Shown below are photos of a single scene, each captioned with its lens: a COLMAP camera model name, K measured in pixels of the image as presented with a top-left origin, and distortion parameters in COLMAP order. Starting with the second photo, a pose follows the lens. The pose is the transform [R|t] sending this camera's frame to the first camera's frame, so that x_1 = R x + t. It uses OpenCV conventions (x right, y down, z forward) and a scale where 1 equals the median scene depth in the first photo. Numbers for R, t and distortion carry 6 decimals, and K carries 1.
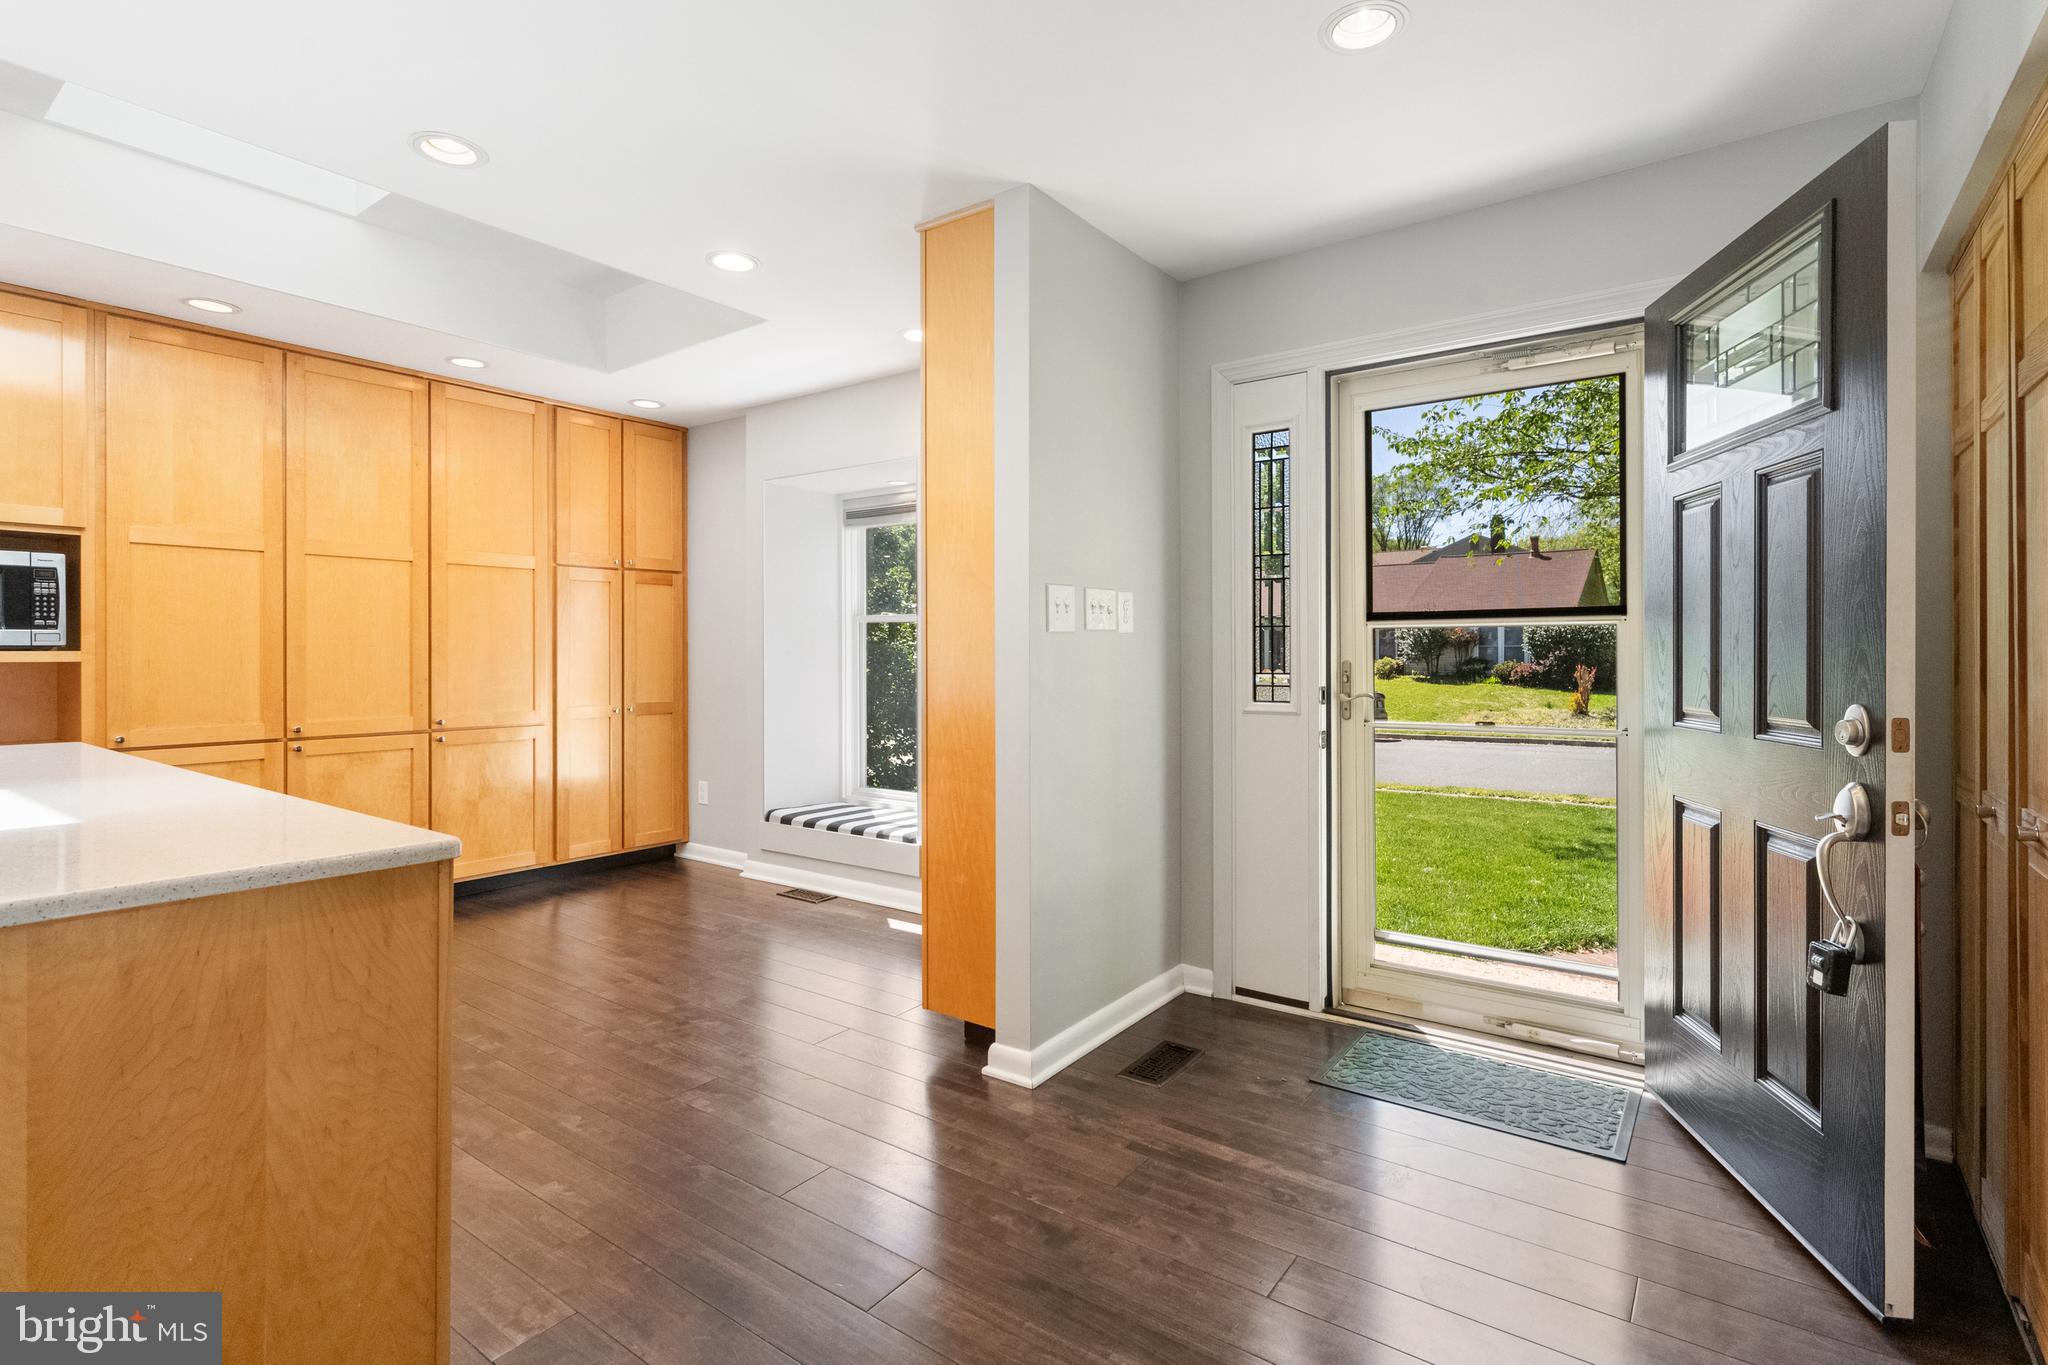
lens RADIAL K [[986.1, 0, 1022.7], [0, 986.1, 654.8], [0, 0, 1]] dist [0.000241, 0.000380]
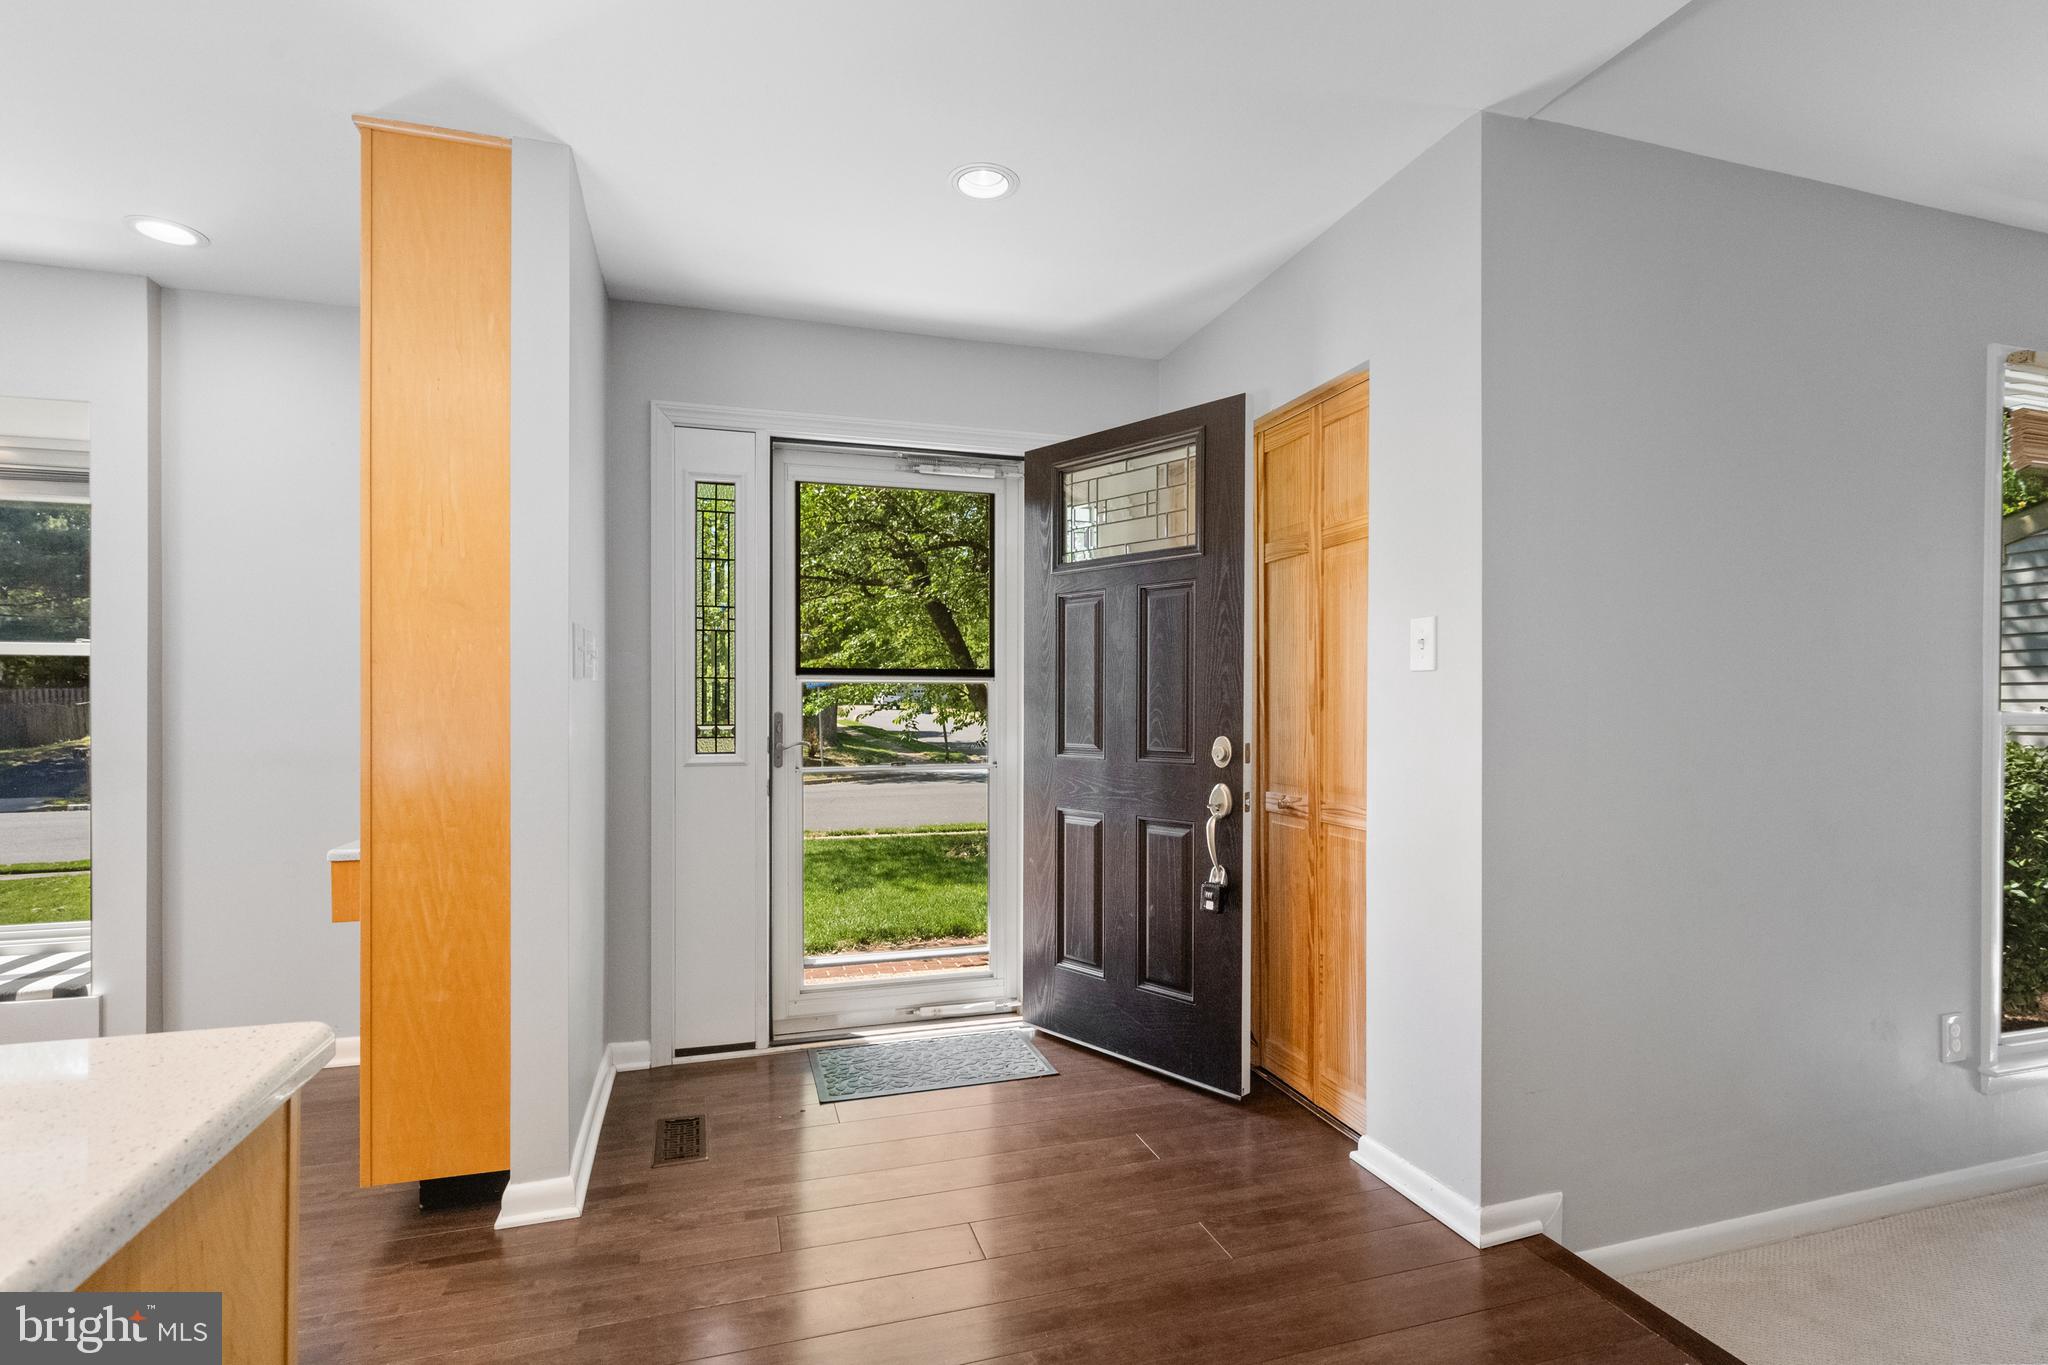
lens RADIAL K [[985.3, 0, 1022.3], [0, 985.3, 710.8], [0, 0, 1]] dist [-0.000111, 0.000381]
pose [[0.591645, -0.002072, 0.806196, -0.409916], [0.000014, 0.999997, 0.002560, 0.002123], [-0.806199, -0.001503, 0.591643, 0.175487]]
